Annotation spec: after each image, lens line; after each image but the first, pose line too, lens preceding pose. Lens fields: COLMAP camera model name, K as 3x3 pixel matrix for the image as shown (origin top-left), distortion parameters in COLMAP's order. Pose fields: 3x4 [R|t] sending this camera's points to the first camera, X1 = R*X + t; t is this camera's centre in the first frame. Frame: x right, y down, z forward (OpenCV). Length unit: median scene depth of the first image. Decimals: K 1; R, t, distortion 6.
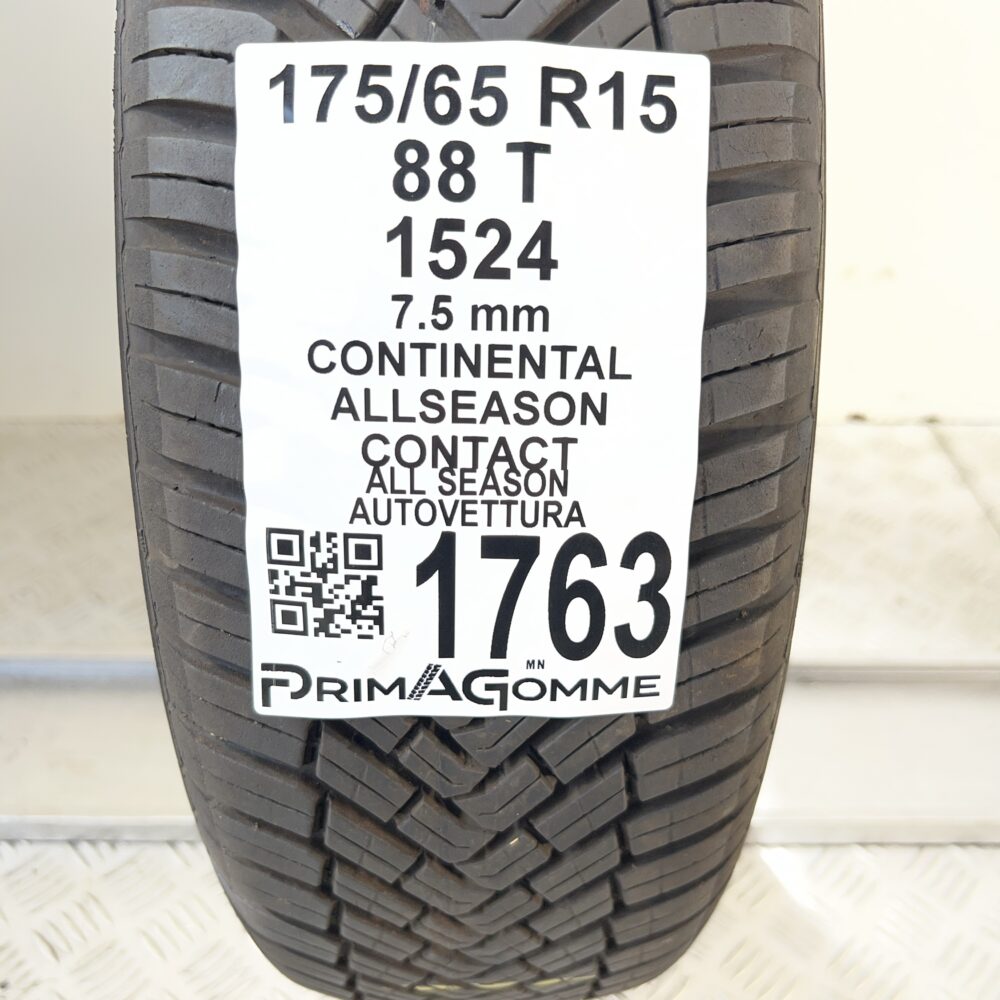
lens RADIAL K [[1056.0, 0, 500.0], [0, 1056.0, 500.0], [0, 0, 1]] dist [0.121710, -0.343673]
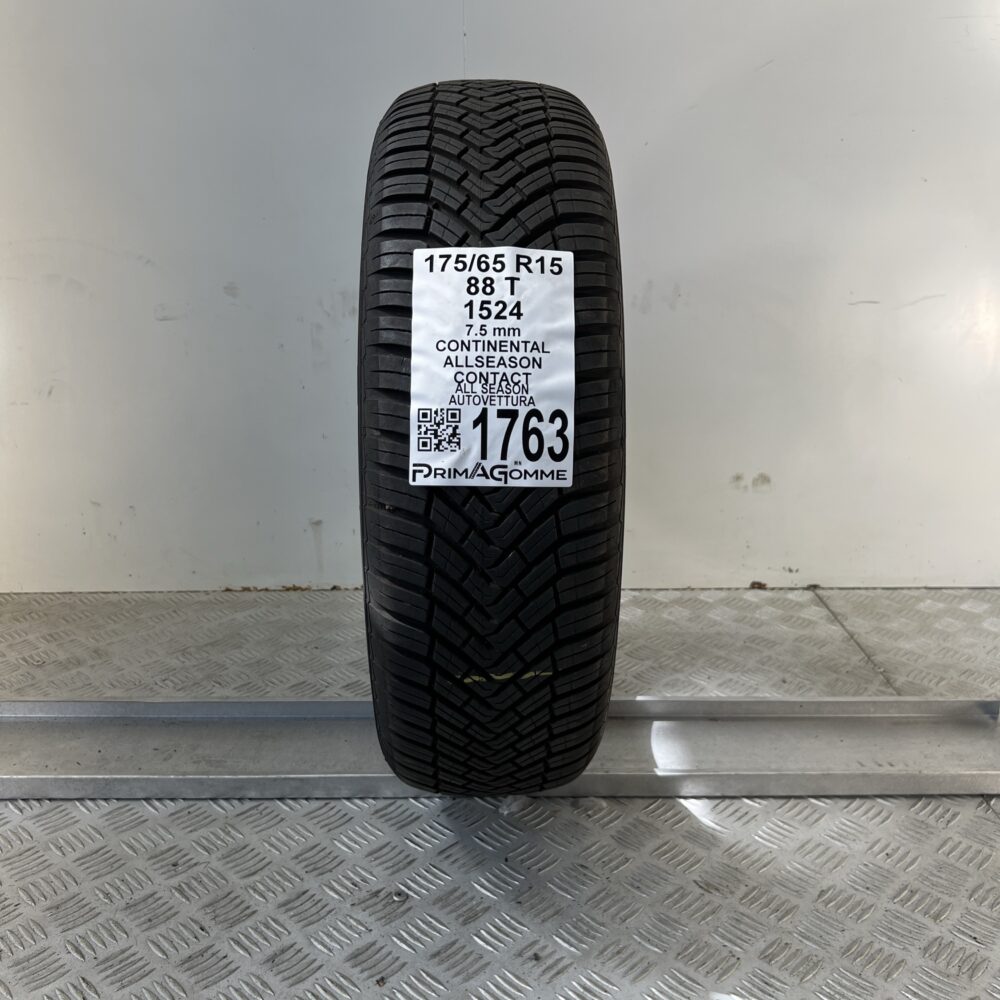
lens RADIAL K [[1056.0, 0, 500.0], [0, 1056.0, 500.0], [0, 0, 1]] dist [0.121710, -0.343673]
pose [[0.999960, -0.007859, 0.004362, -0.024280], [0.008838, 0.948137, -0.317741, 1.143105], [-0.001638, 0.317766, 0.948168, -1.539339]]
